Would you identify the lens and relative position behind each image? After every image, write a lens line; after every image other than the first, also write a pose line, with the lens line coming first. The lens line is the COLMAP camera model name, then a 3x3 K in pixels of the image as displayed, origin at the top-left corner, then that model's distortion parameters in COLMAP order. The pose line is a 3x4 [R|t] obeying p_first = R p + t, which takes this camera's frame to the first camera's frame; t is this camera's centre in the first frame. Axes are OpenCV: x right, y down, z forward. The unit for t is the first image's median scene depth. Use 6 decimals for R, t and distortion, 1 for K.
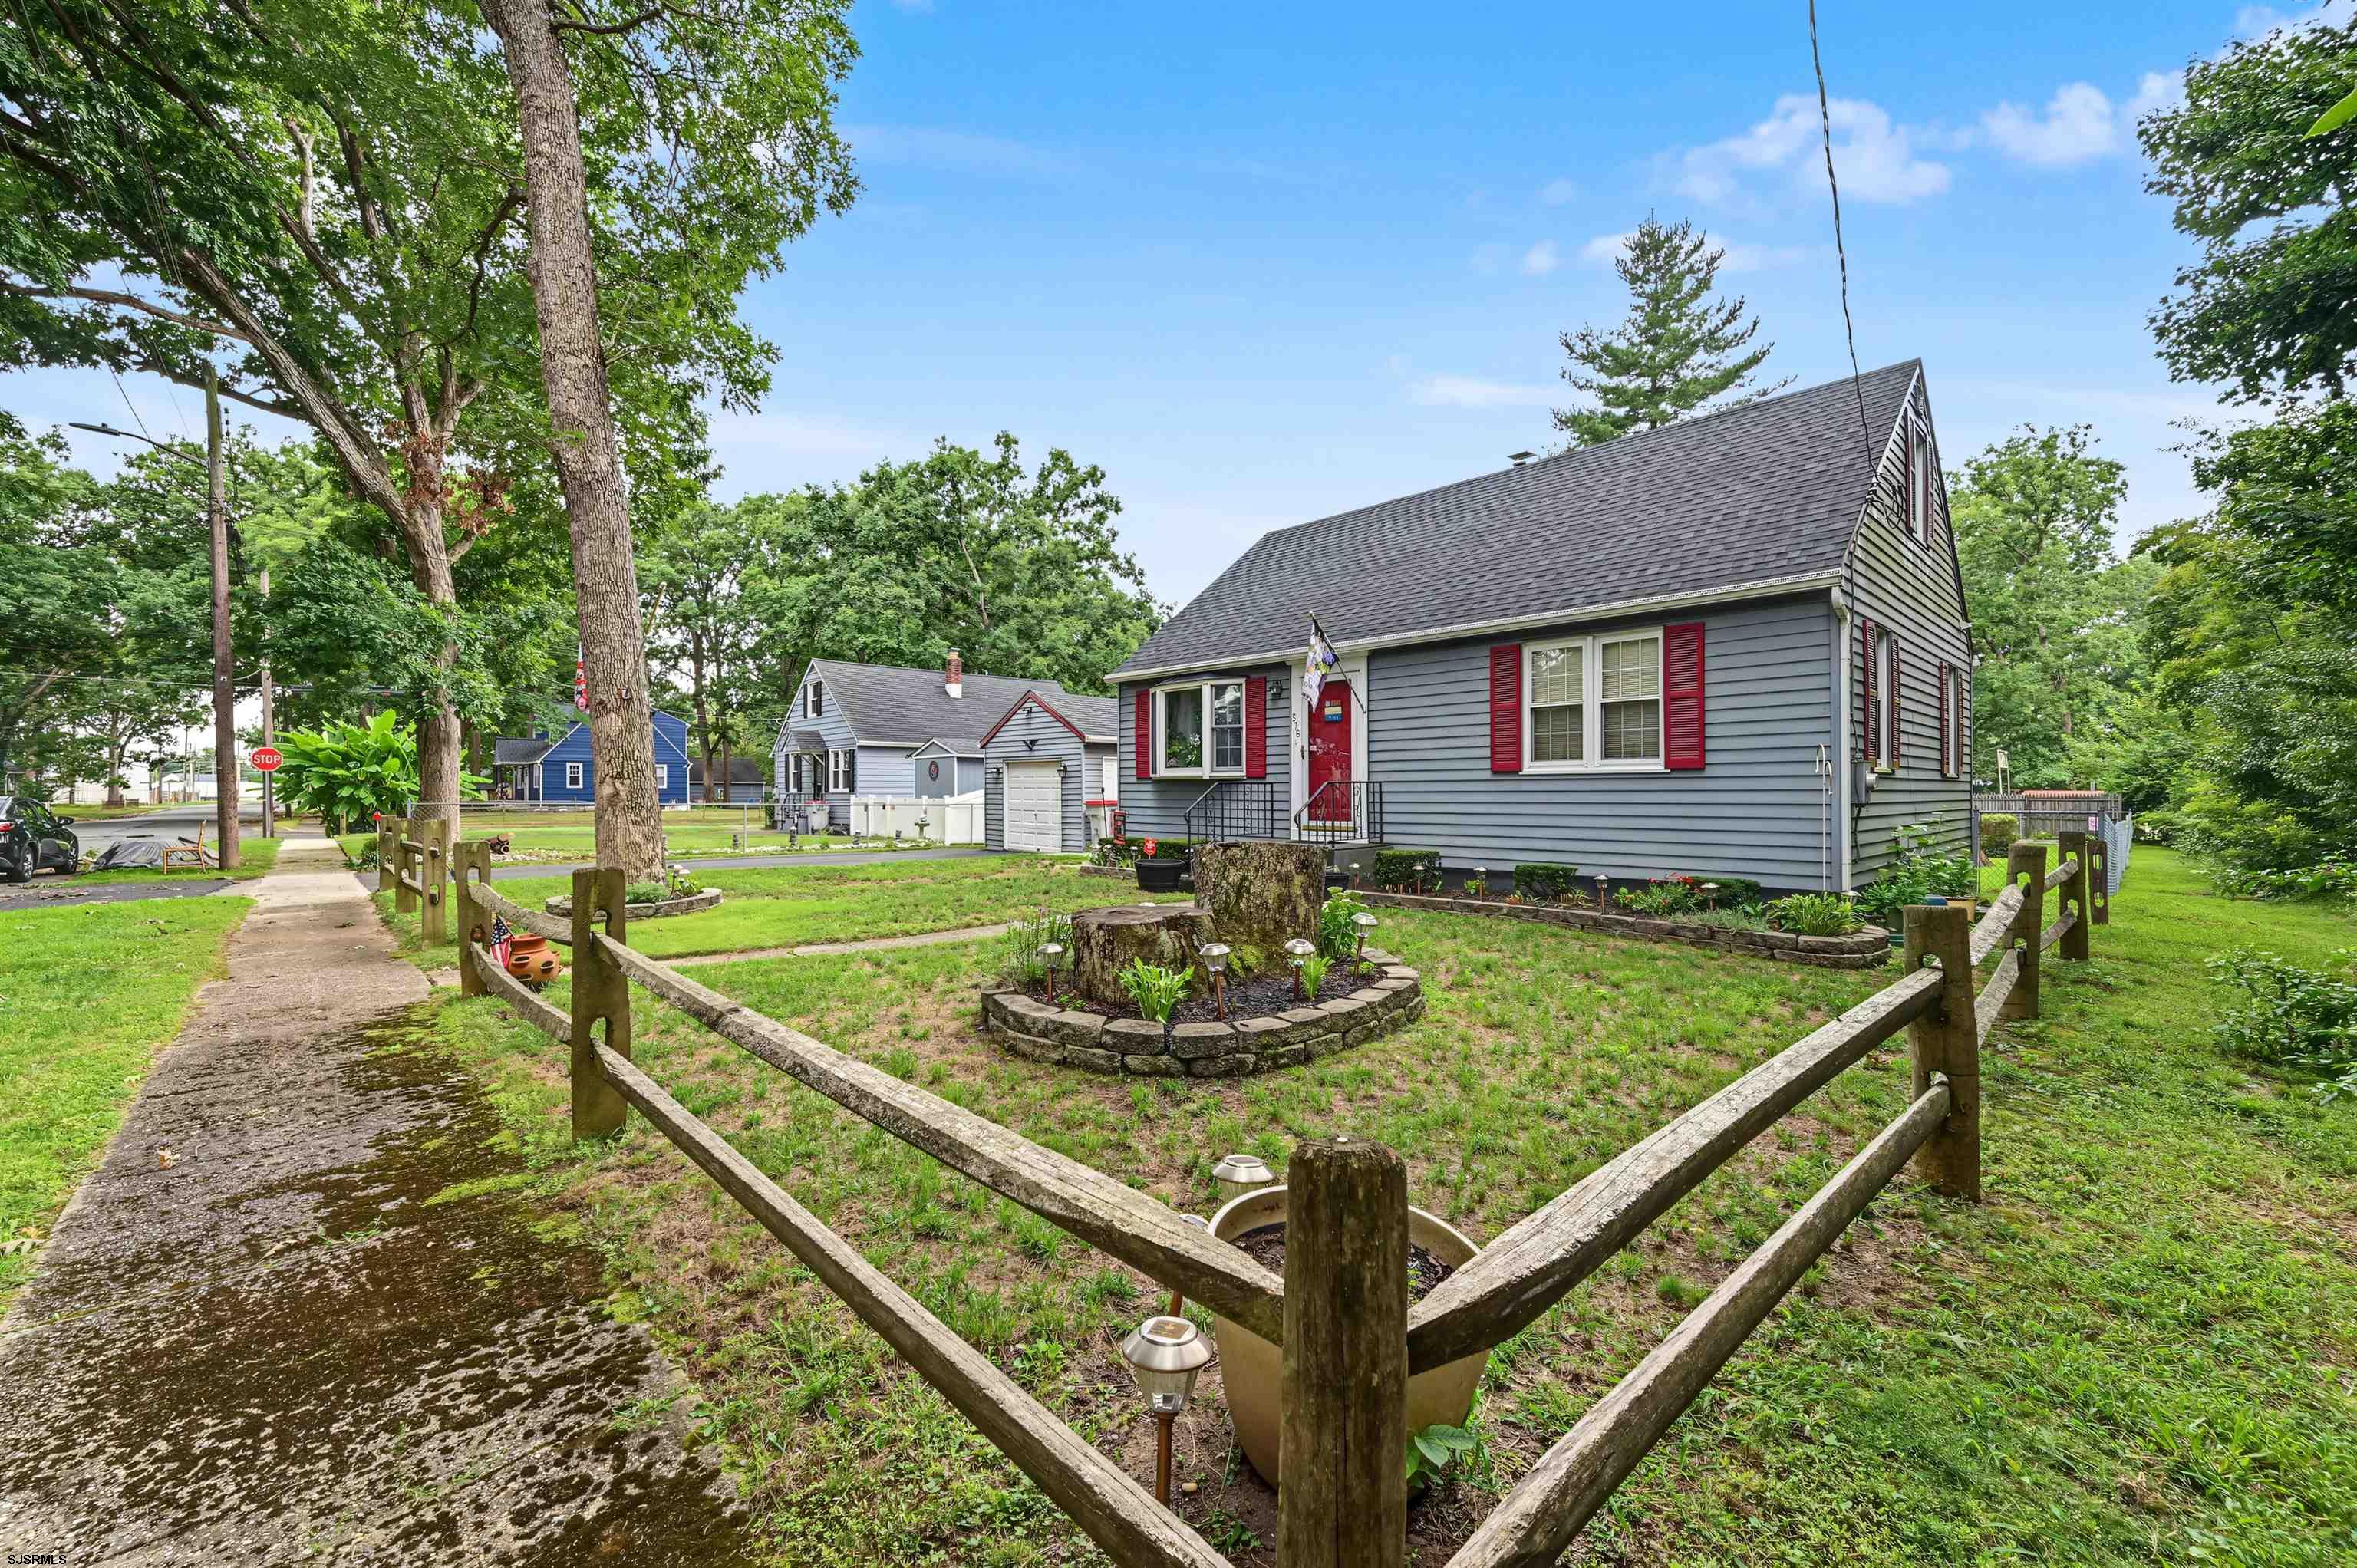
lens RADIAL K [[937.8, 0, 1178.5], [0, 937.8, 784.0], [0, 0, 1]] dist [-0.000632, -0.000028]
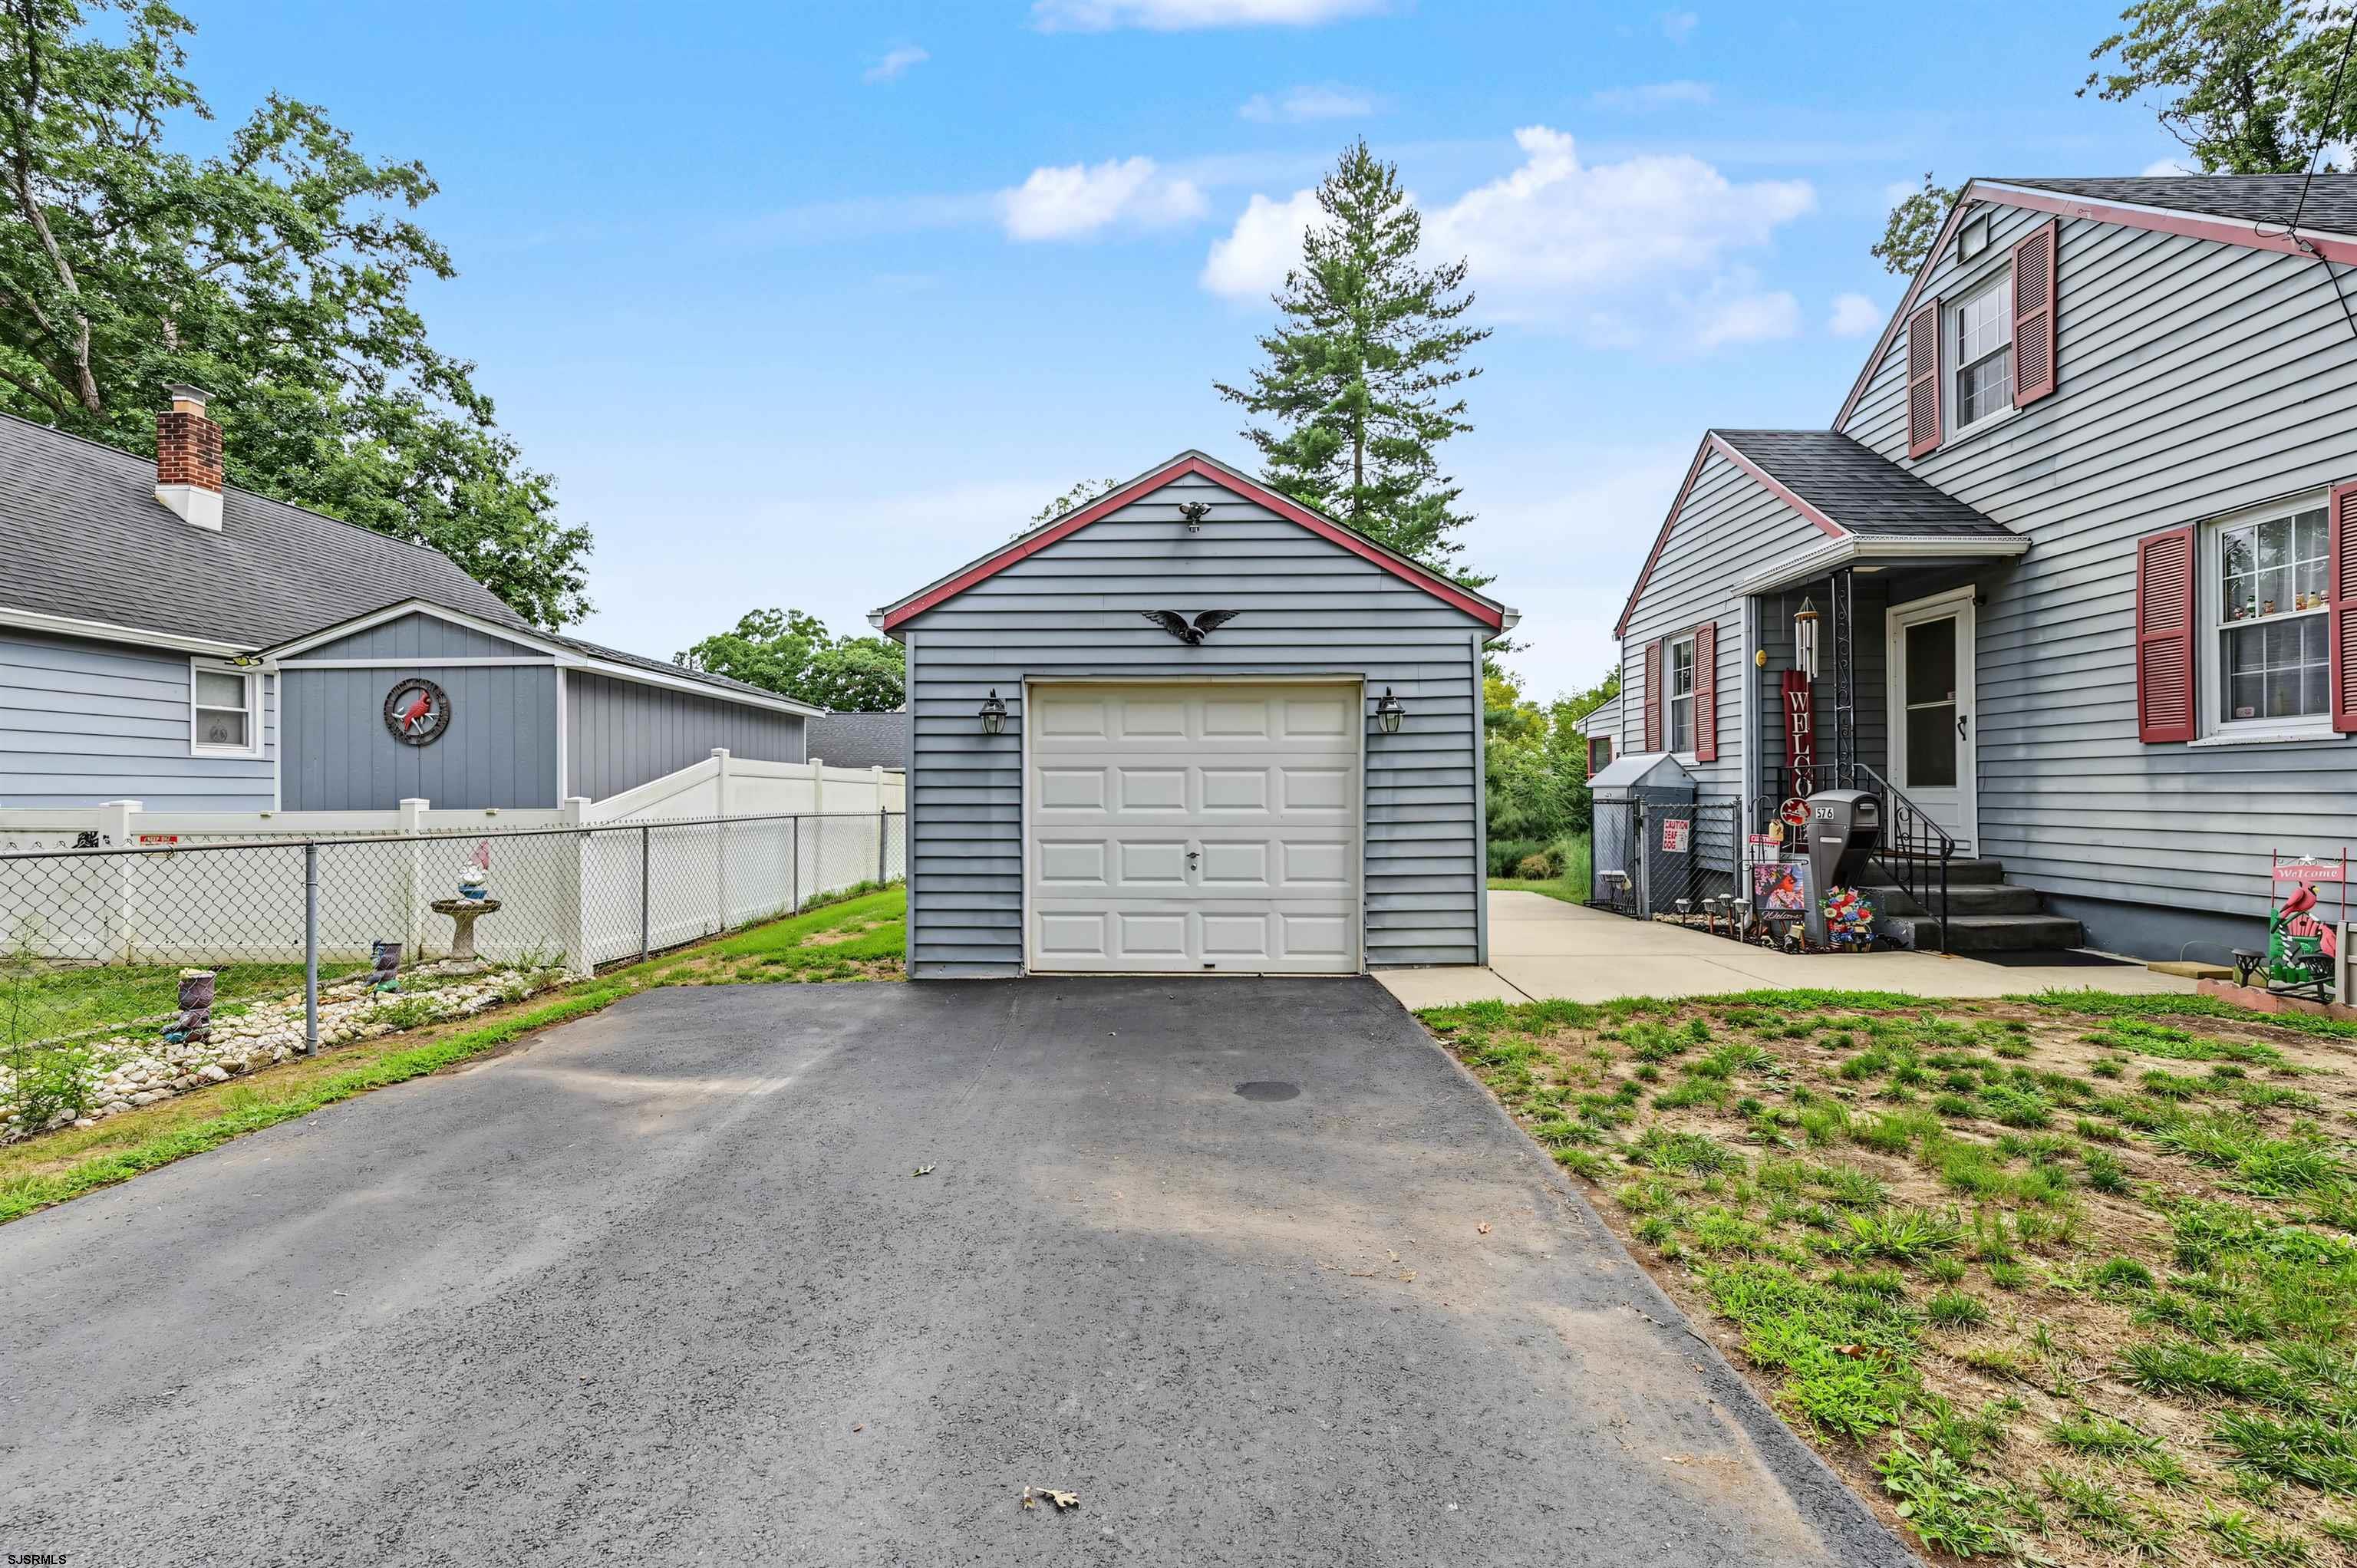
lens RADIAL K [[936.1, 0, 1164.5], [0, 936.1, 792.4], [0, 0, 1]] dist [-0.001766, 0.000342]
pose [[0.696538, 0.003318, 0.717512, -0.622504], [-0.002482, 0.999994, -0.002214, 0.020526], [-0.717515, -0.000239, 0.696543, 1.288046]]
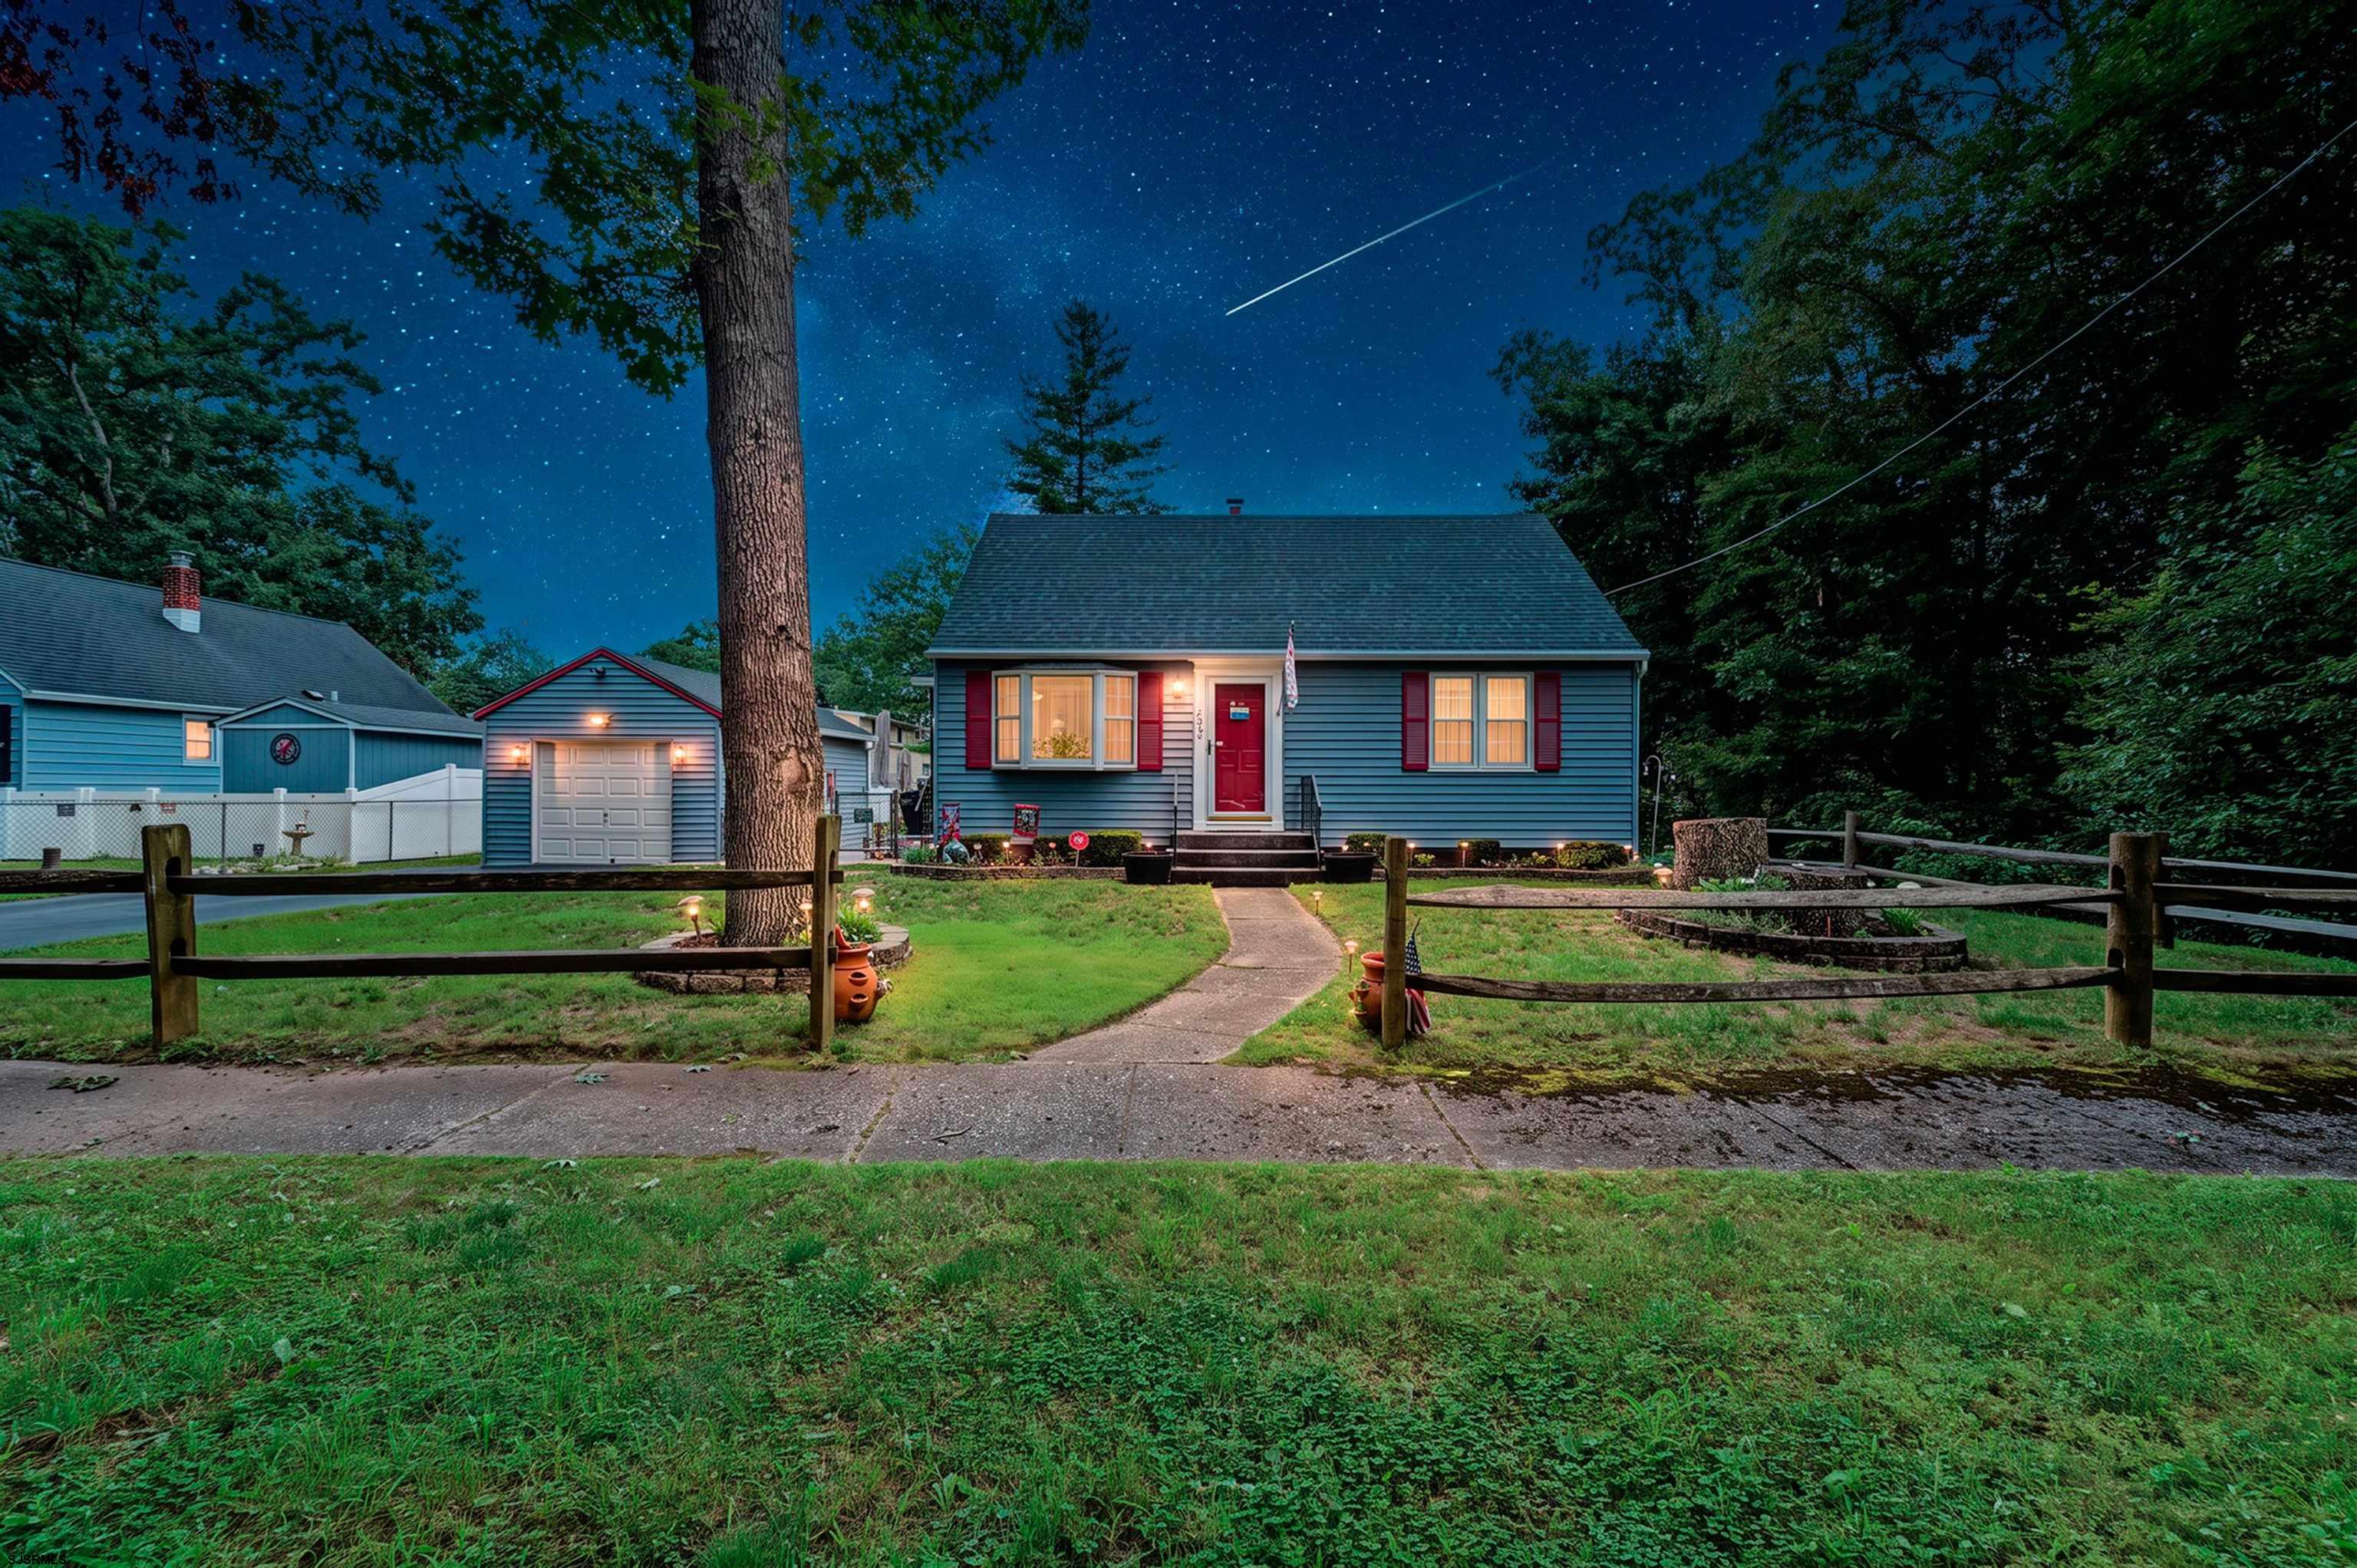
lens RADIAL K [[950.2, 0, 1170.2], [0, 950.2, 785.8], [0, 0, 1]] dist [-0.000747, -0.000059]
pose [[0.693624, 0.011634, 0.720243, -0.624324], [-0.010943, 0.999924, -0.005613, 0.015048], [-0.720254, -0.003989, 0.693699, 0.264459]]
